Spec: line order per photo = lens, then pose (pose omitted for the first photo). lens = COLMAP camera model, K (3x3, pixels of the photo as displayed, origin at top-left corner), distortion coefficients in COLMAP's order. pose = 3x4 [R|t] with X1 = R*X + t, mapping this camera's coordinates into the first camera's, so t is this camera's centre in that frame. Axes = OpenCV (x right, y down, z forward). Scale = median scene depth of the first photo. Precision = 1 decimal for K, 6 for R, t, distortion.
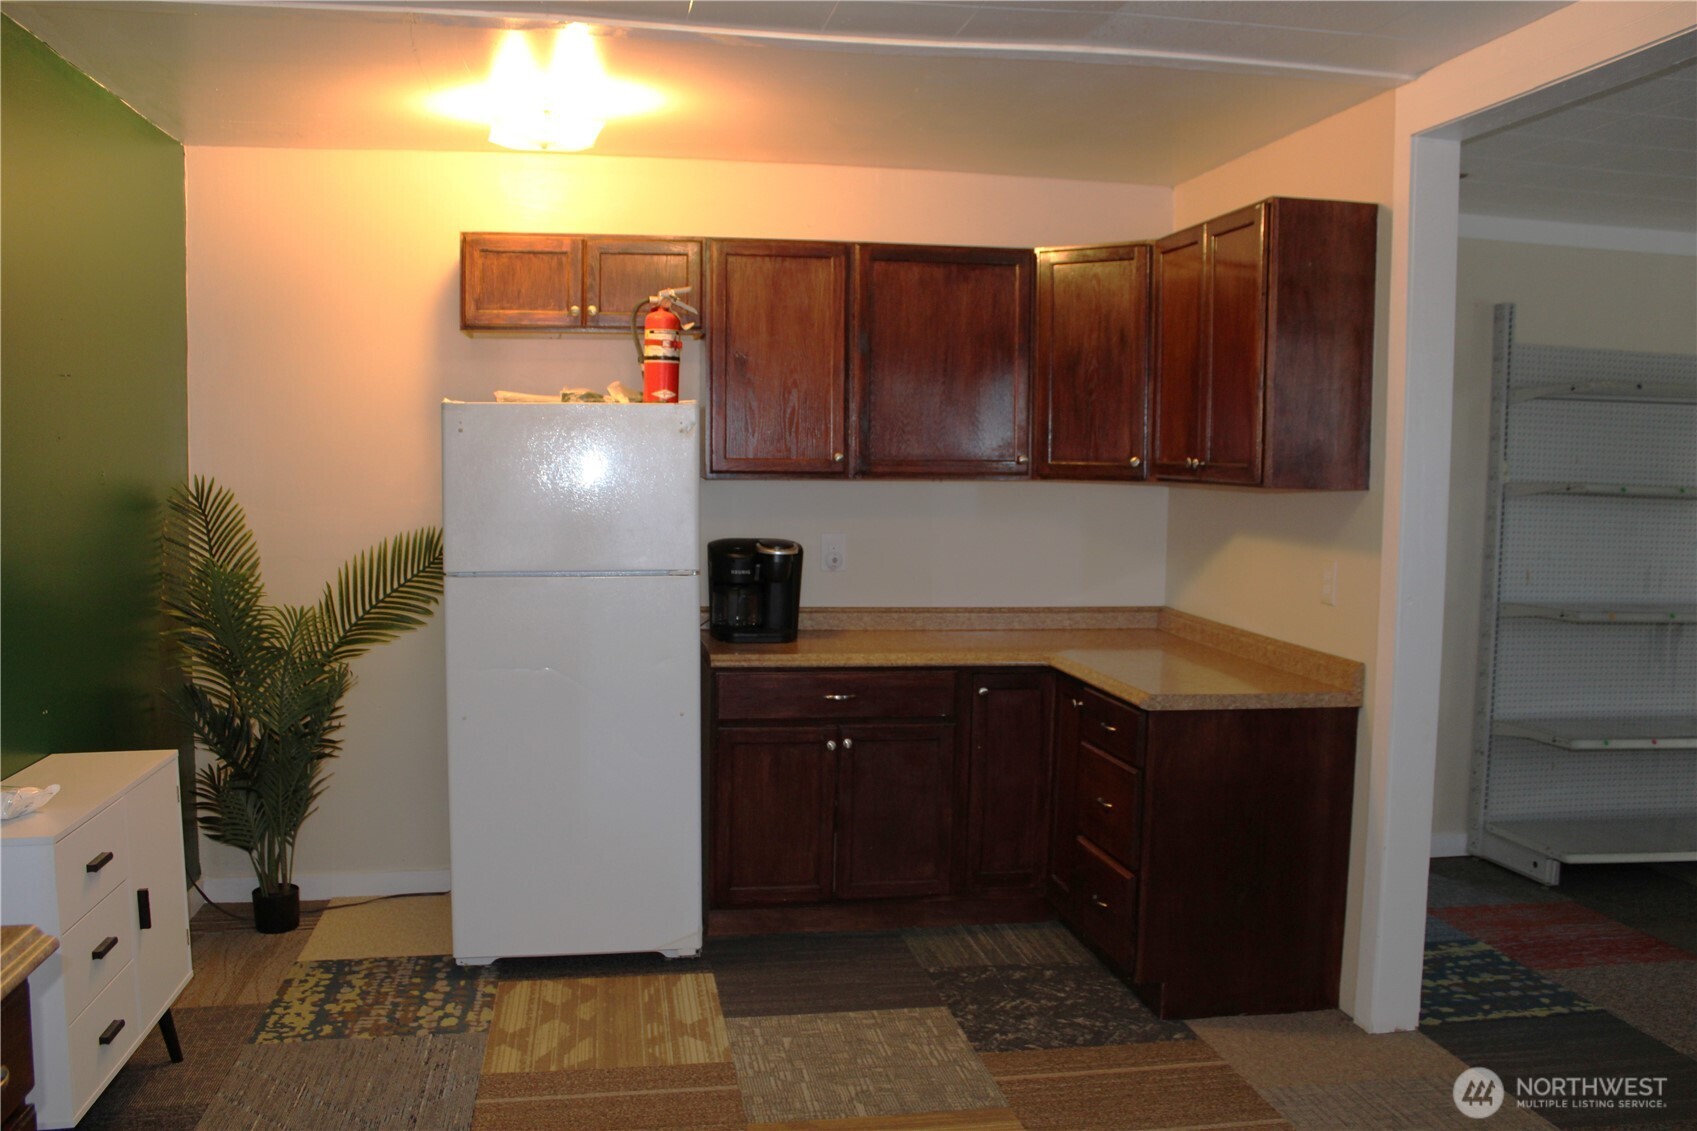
lens RADIAL K [[1406.4, 0, 845.5], [0, 1406.4, 576.3], [0, 0, 1]] dist [-0.160675, 0.142114]
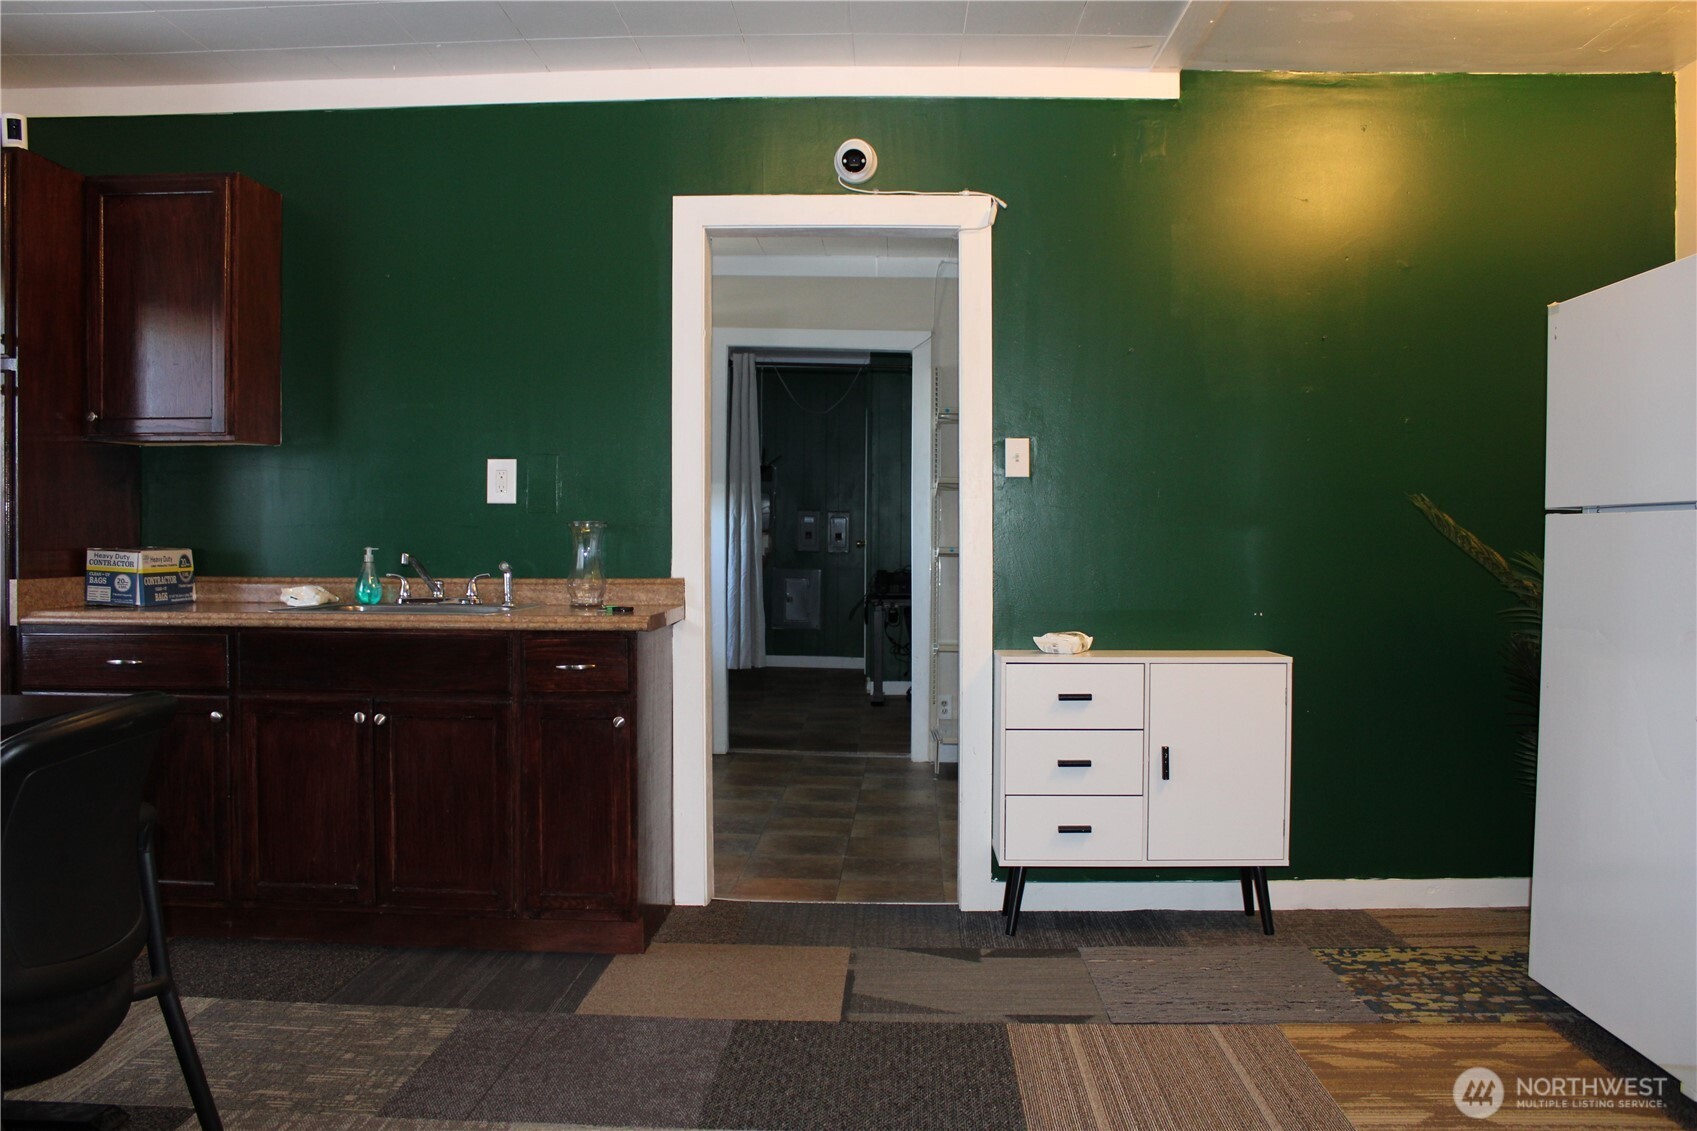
lens RADIAL K [[1406.4, 0, 845.6], [0, 1406.4, 566.5], [0, 0, 1]] dist [-0.160675, 0.142114]
pose [[-0.214795, 0.011440, -0.976592, 0.625956], [-0.086589, 0.995771, 0.030709, 0.045767], [0.972813, 0.091158, -0.212896, 0.791347]]
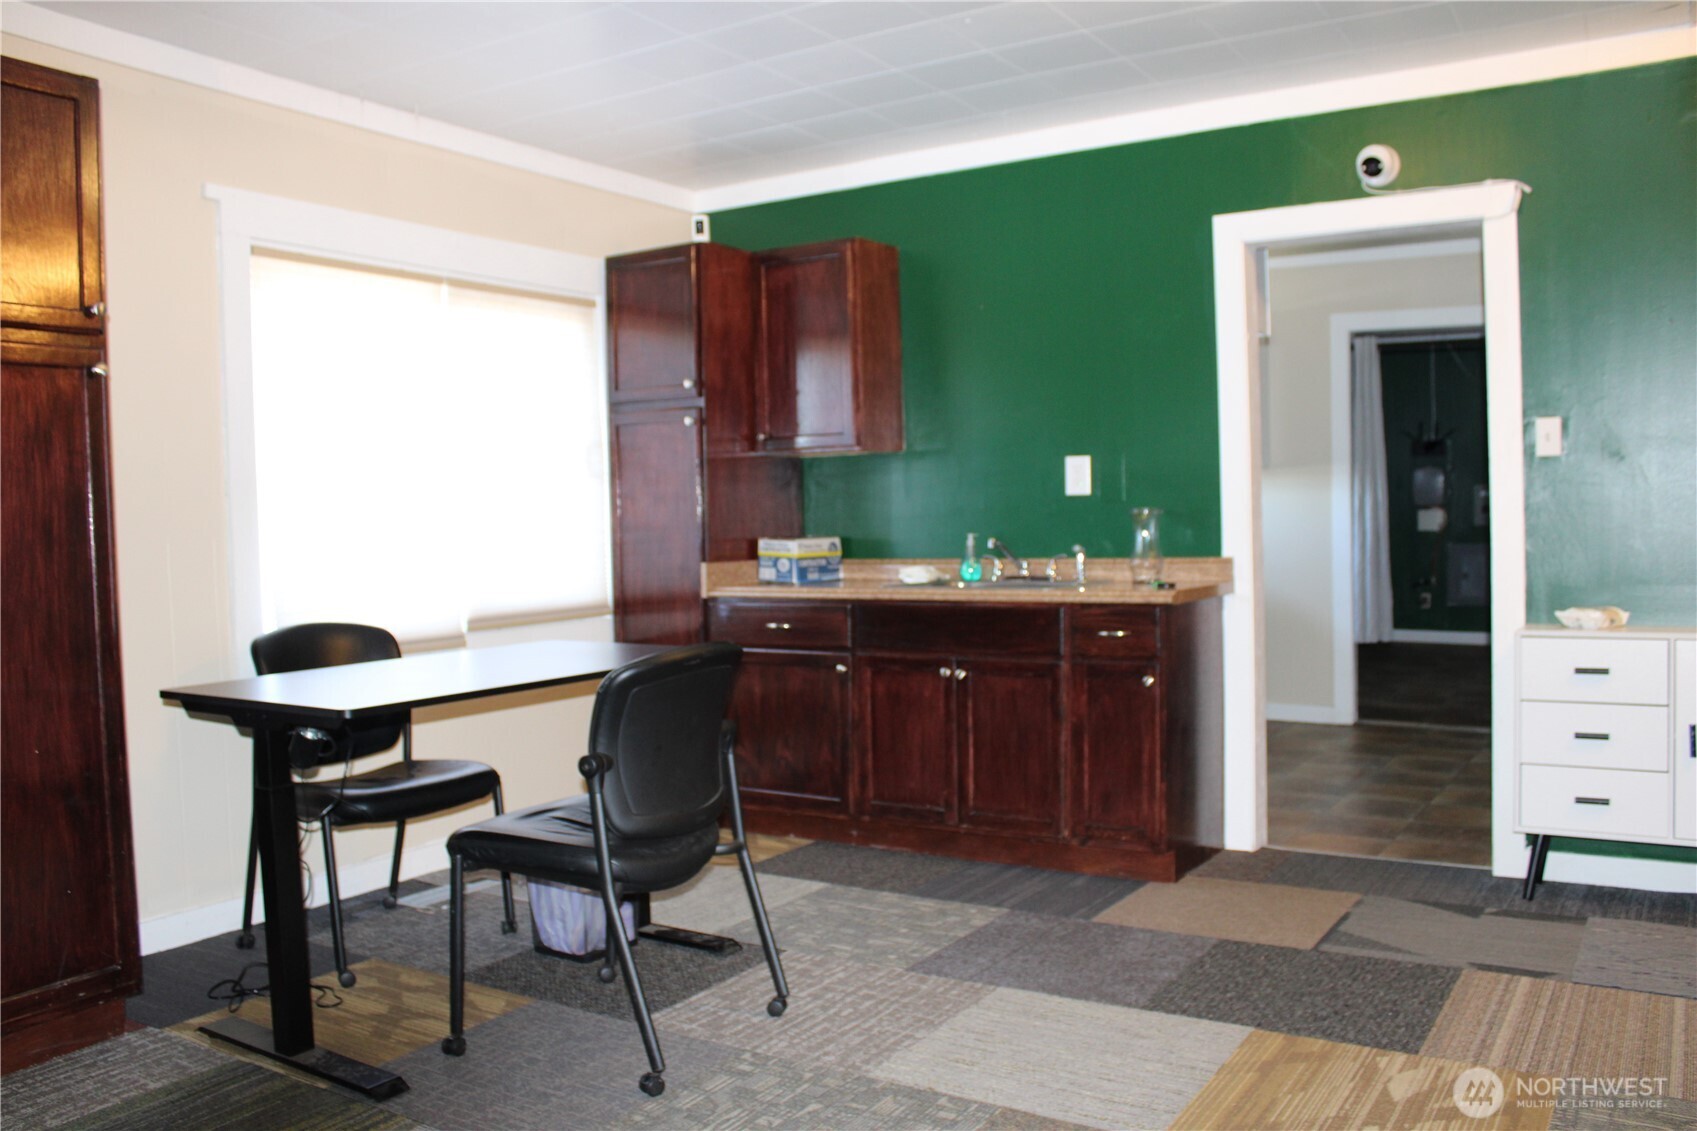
lens RADIAL K [[1406.4, 0, 851.6], [0, 1406.4, 559.7], [0, 0, 1]] dist [-0.160675, 0.142114]
pose [[-0.672648, 0.026737, -0.739479, 0.708721], [-0.046224, 0.995877, 0.078054, 0.021712], [0.738517, 0.086685, -0.668639, 1.007601]]
